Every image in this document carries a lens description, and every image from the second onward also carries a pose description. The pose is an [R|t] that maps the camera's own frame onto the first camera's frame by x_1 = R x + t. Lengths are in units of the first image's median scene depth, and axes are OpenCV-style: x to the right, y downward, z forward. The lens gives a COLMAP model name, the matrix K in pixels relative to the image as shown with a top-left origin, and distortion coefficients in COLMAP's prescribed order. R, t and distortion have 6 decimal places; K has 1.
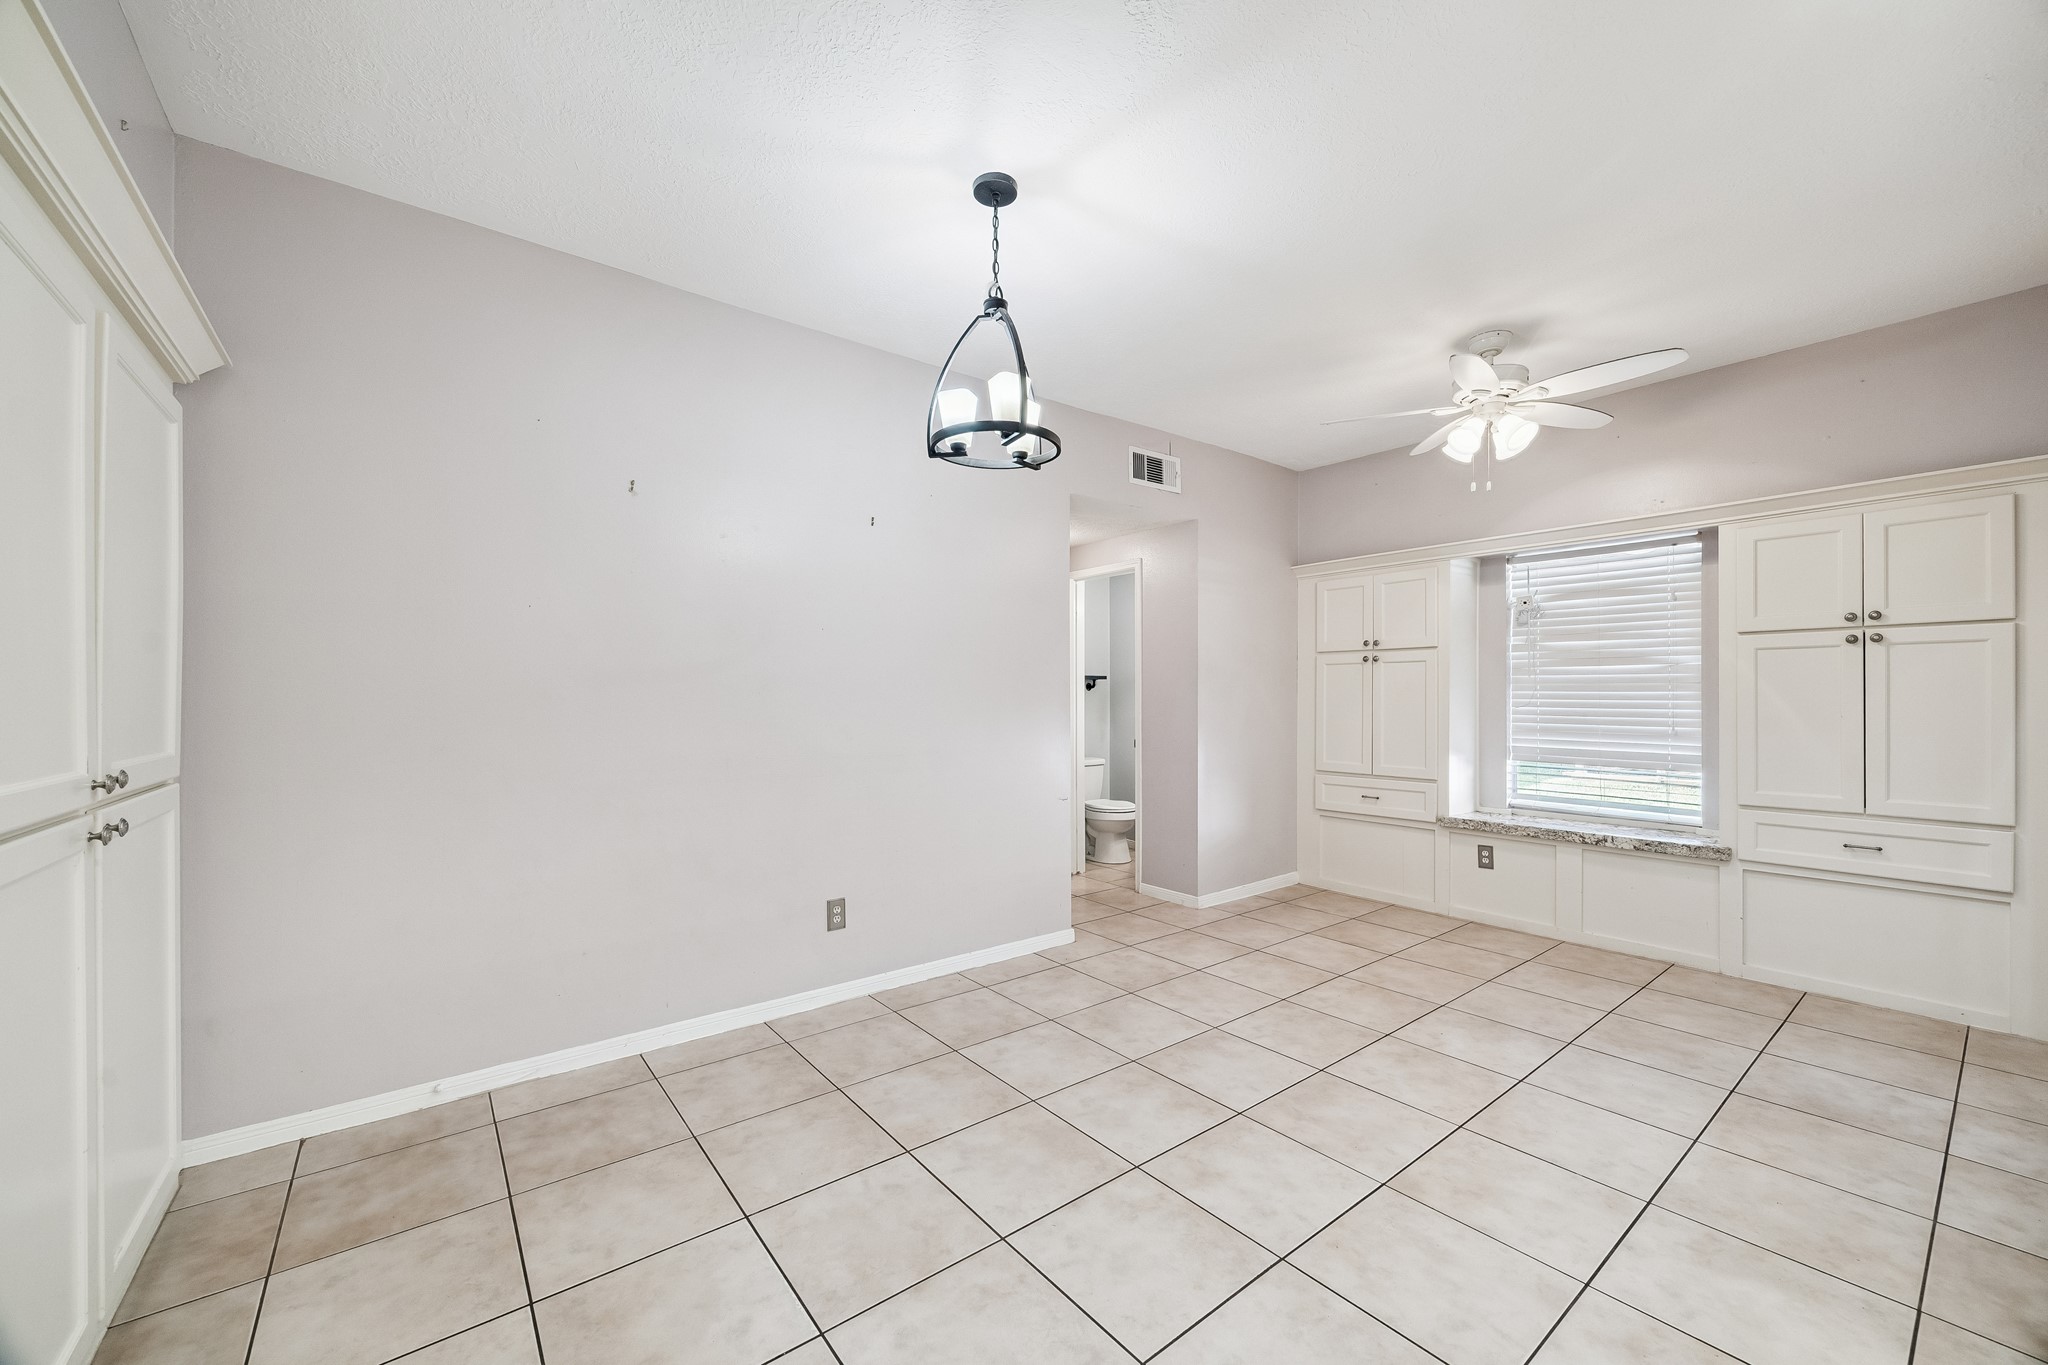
lens RADIAL K [[780.4, 0, 1029.0], [0, 780.4, 694.6], [0, 0, 1]] dist [-0.002751, -0.000036]
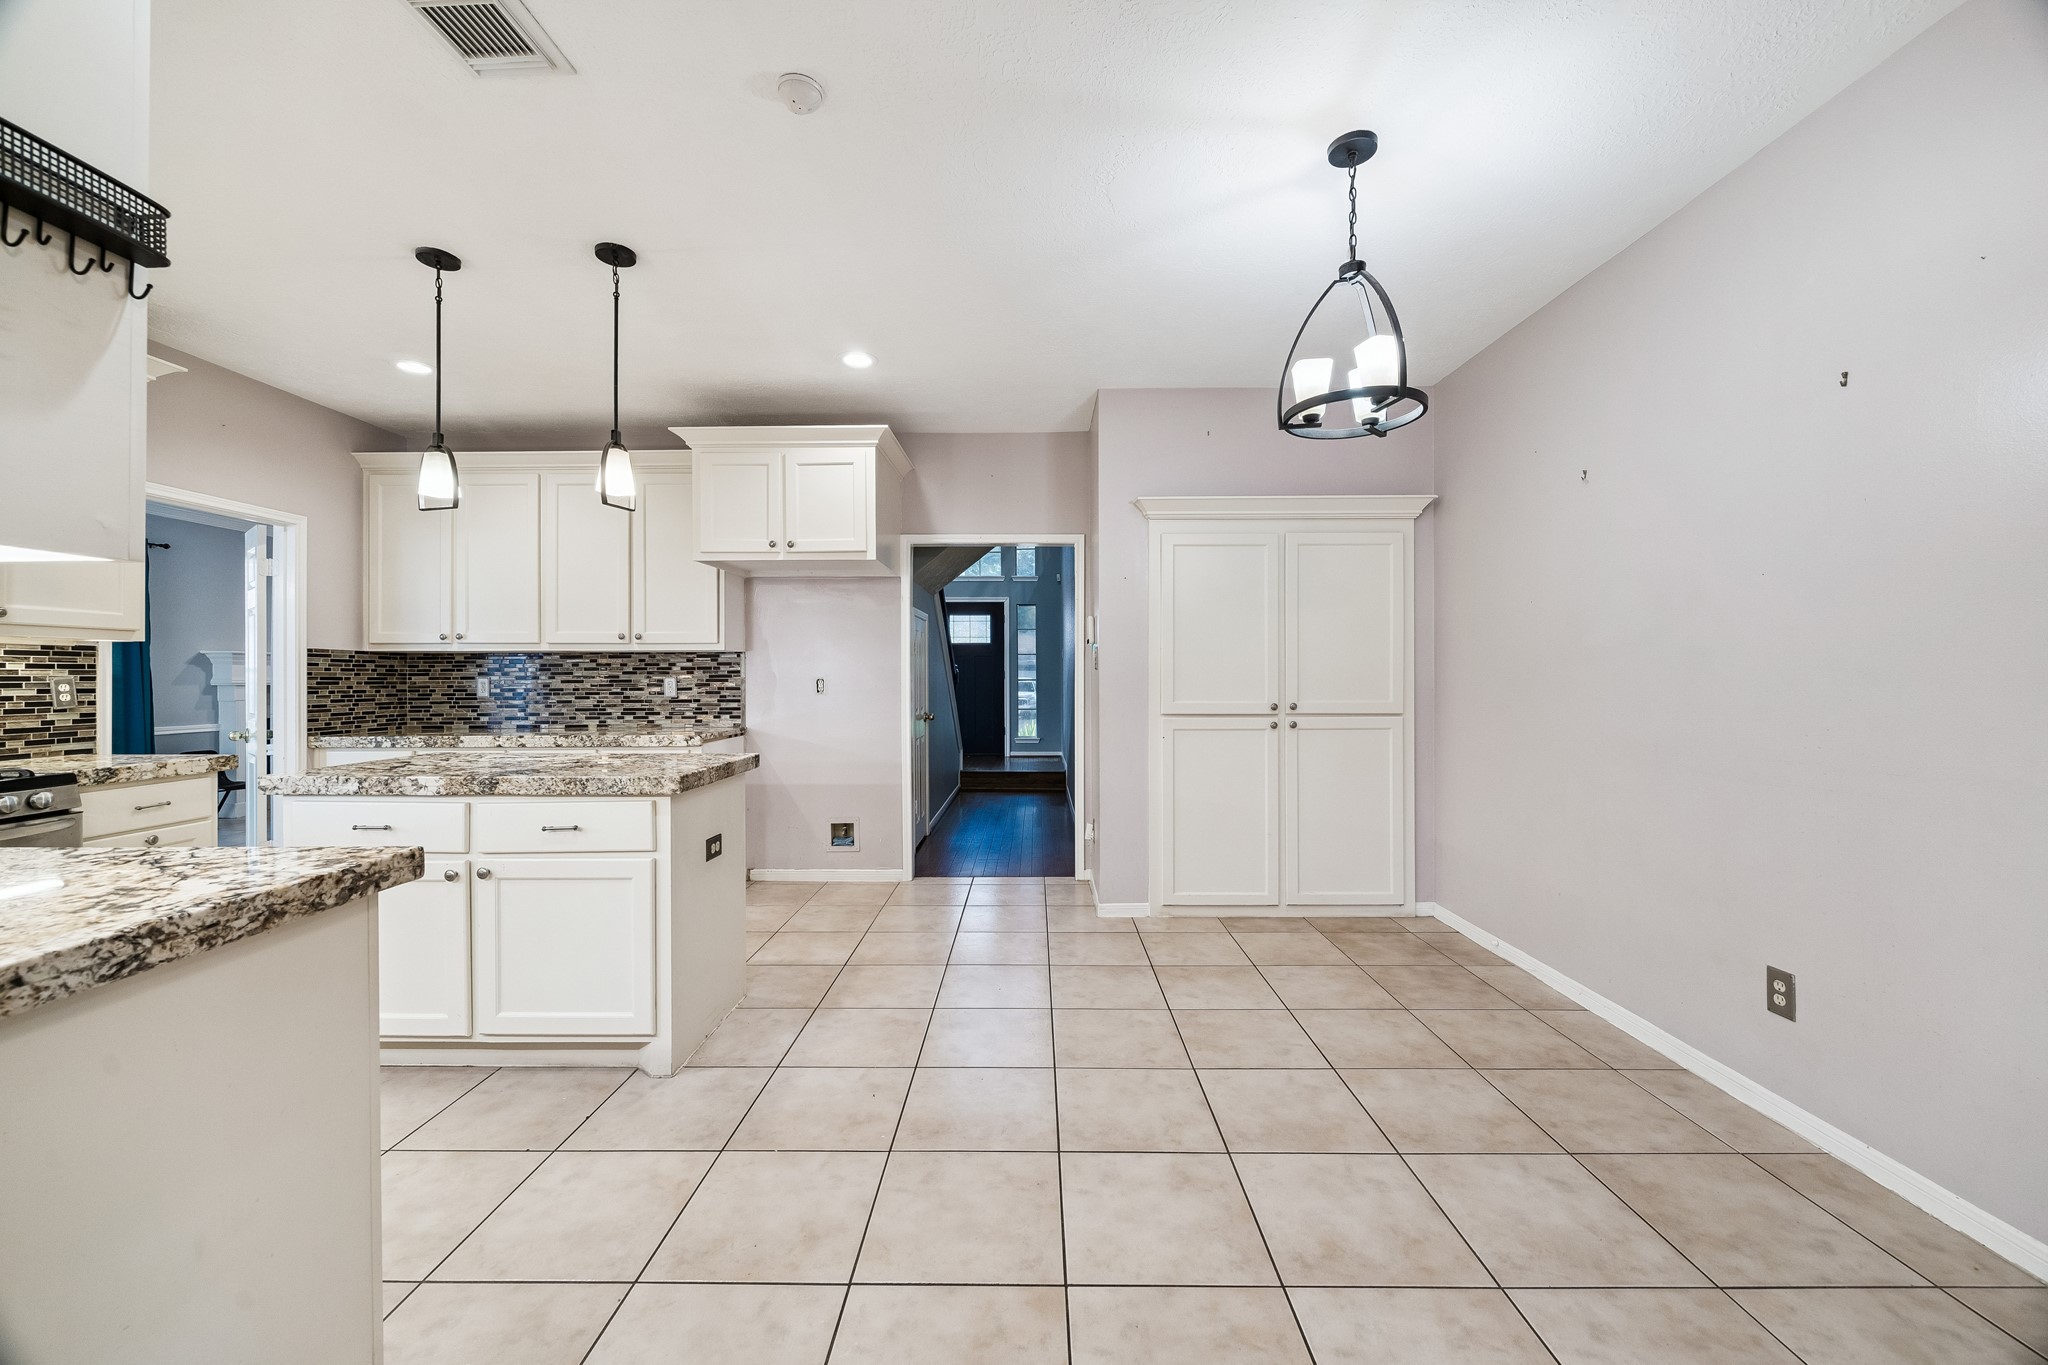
lens RADIAL K [[780.4, 0, 1033.2], [0, 780.4, 678.6], [0, 0, 1]] dist [-0.002751, -0.000036]
pose [[-0.618646, 0.005844, -0.785648, 0.970818], [0.010628, 0.999943, -0.000931, 0.005090], [0.785598, -0.008926, -0.618673, 1.300084]]
